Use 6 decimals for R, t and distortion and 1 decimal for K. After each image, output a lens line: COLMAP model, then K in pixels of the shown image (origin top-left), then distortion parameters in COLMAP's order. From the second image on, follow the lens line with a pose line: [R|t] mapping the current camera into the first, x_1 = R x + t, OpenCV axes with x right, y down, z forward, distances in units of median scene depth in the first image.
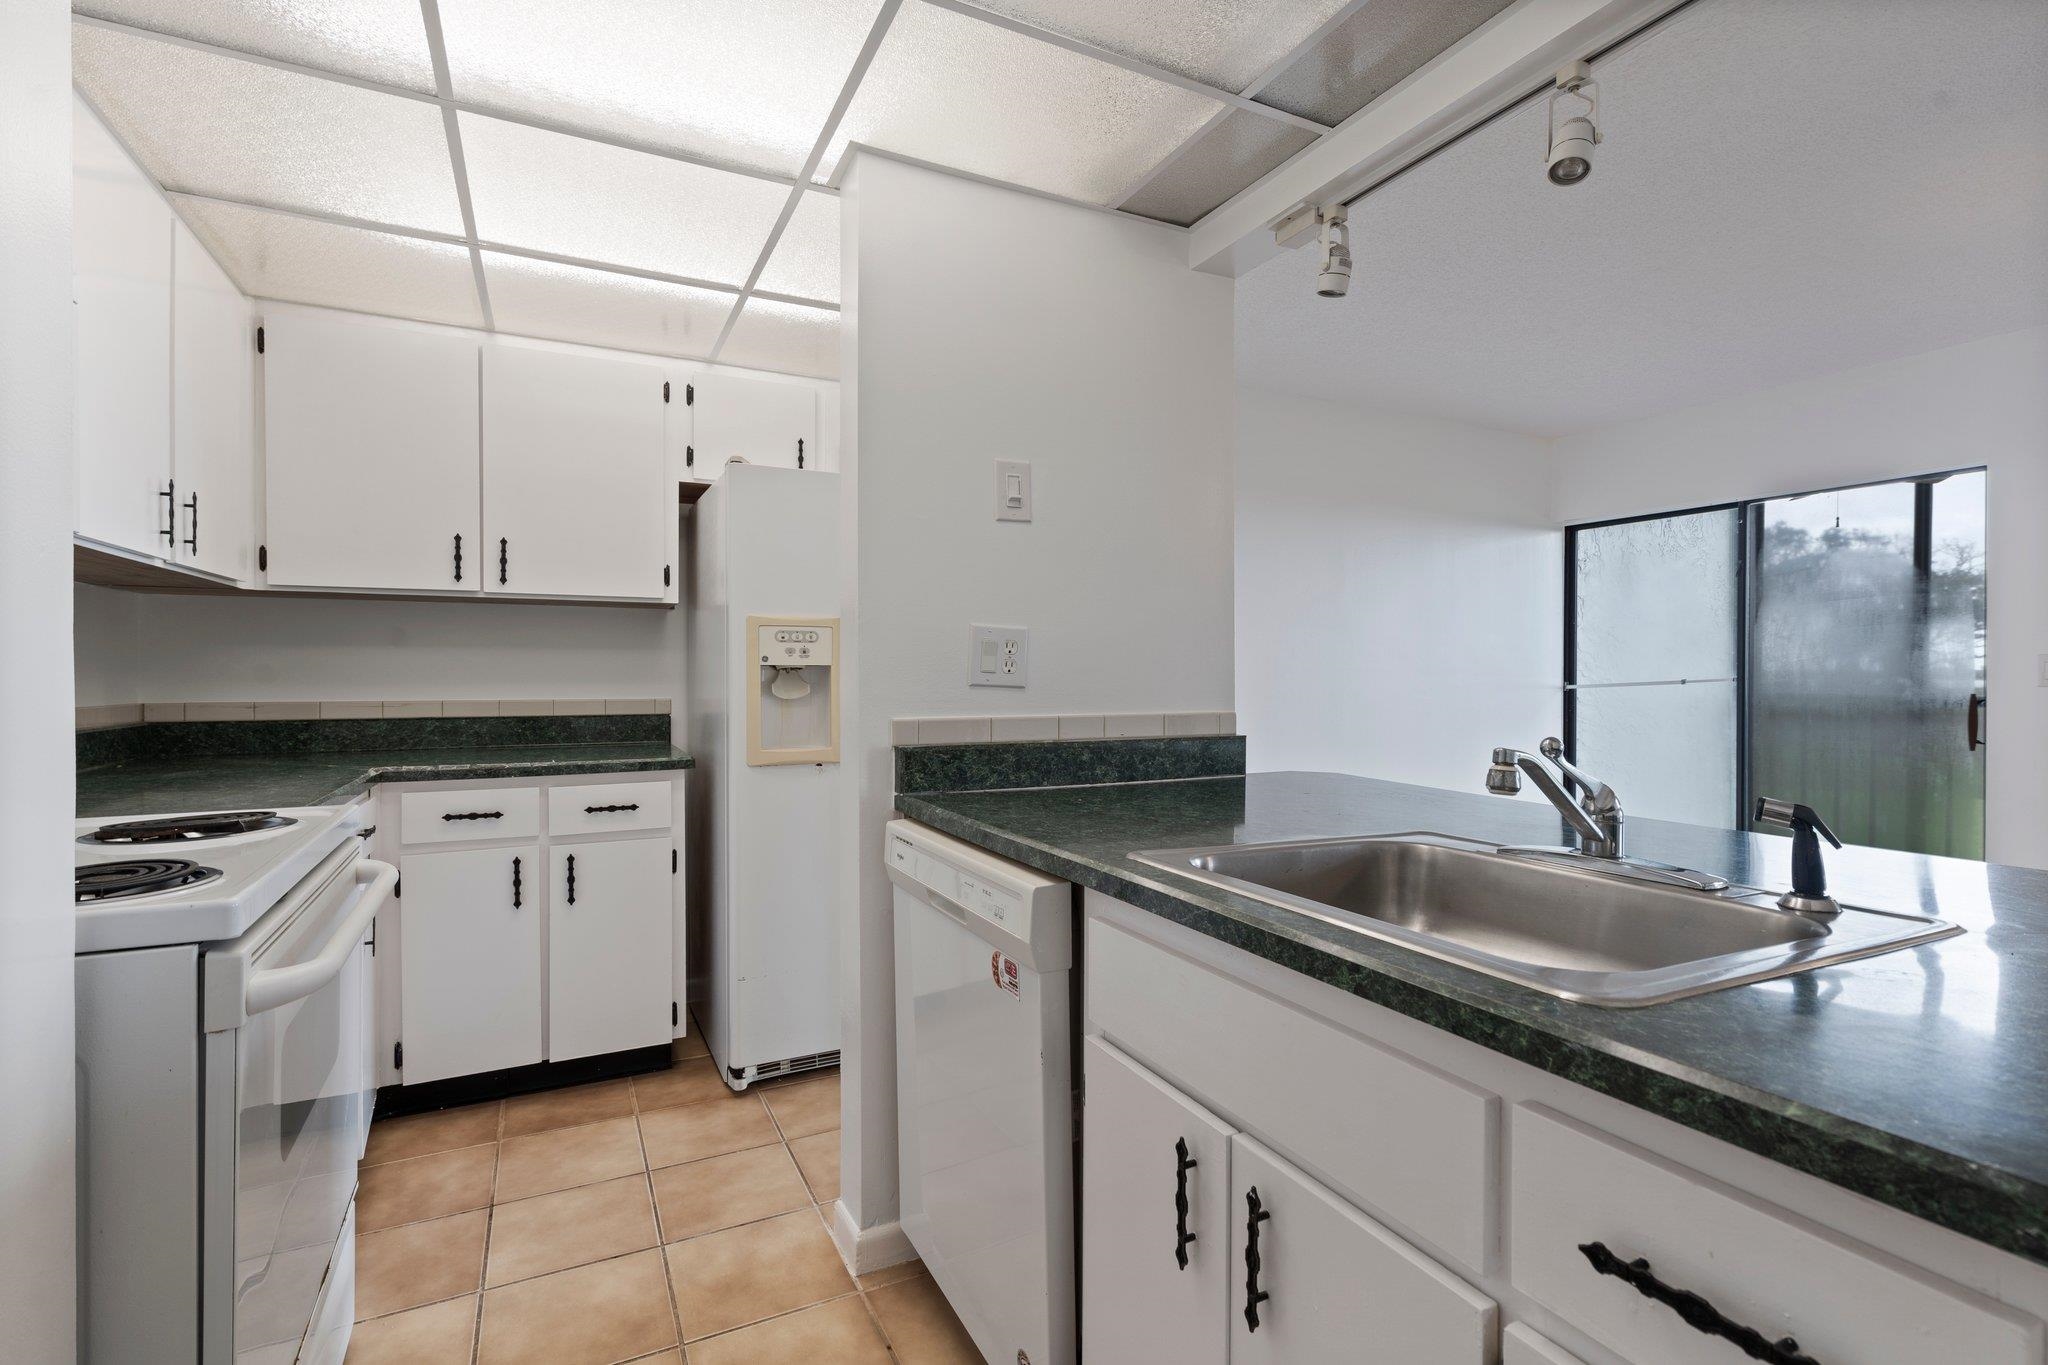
lens RADIAL K [[927.2, 0, 1032.4], [0, 927.2, 674.0], [0, 0, 1]] dist [-0.001900, 0.000269]
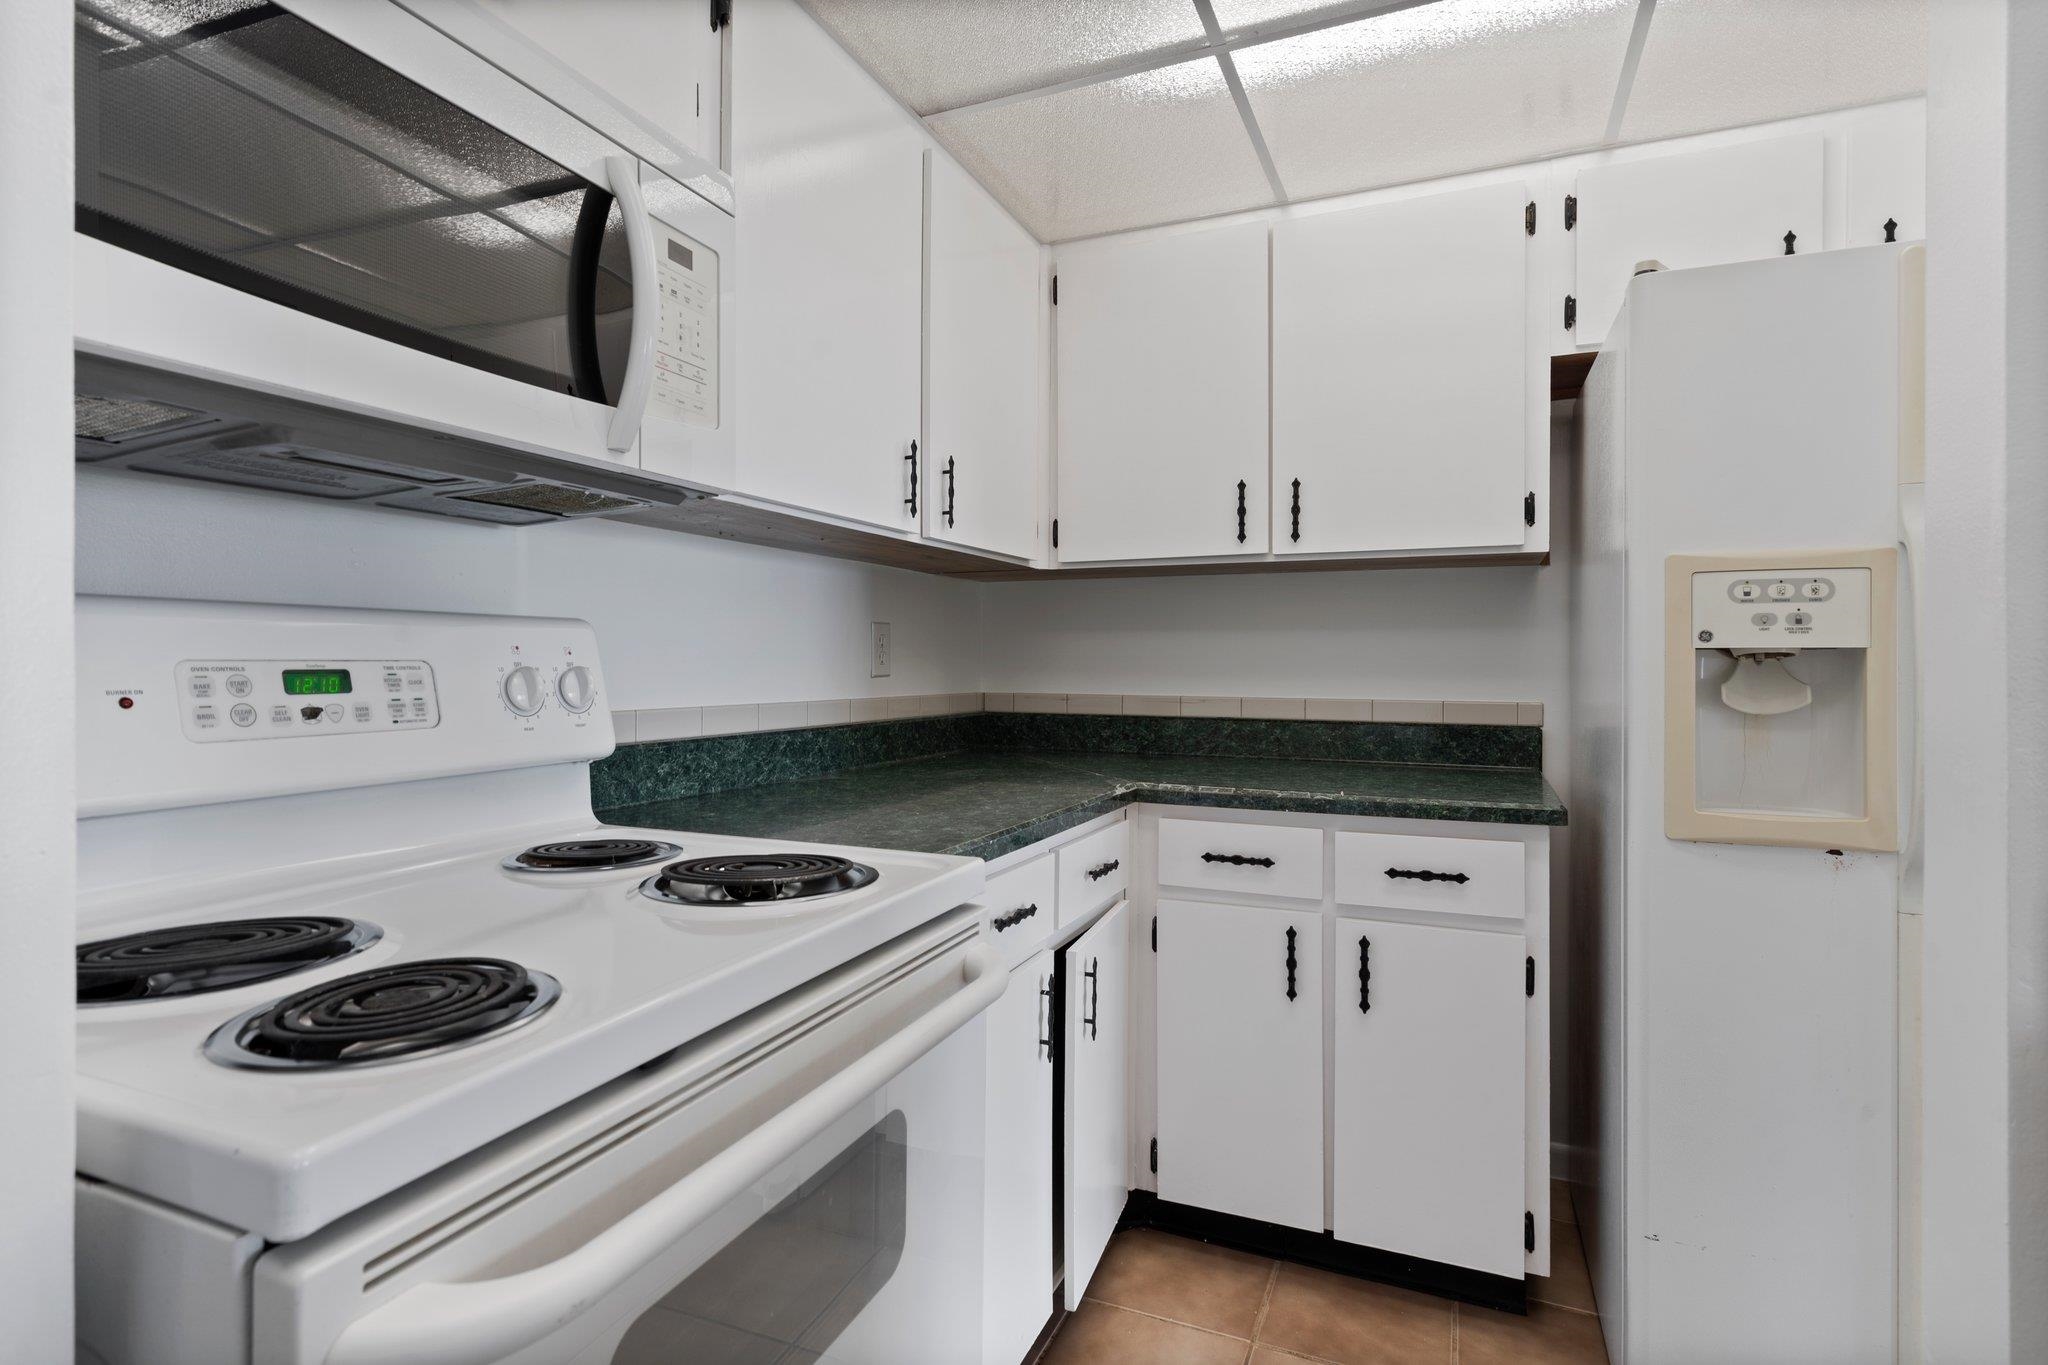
lens RADIAL K [[991.5, 0, 1036.8], [0, 991.5, 666.3], [0, 0, 1]] dist [0.000636, 0.001088]
pose [[0.632158, 0.004083, -0.774829, -0.093195], [-0.003747, 0.999991, 0.002213, 0.000862], [0.774831, 0.001504, 0.632167, 0.352782]]
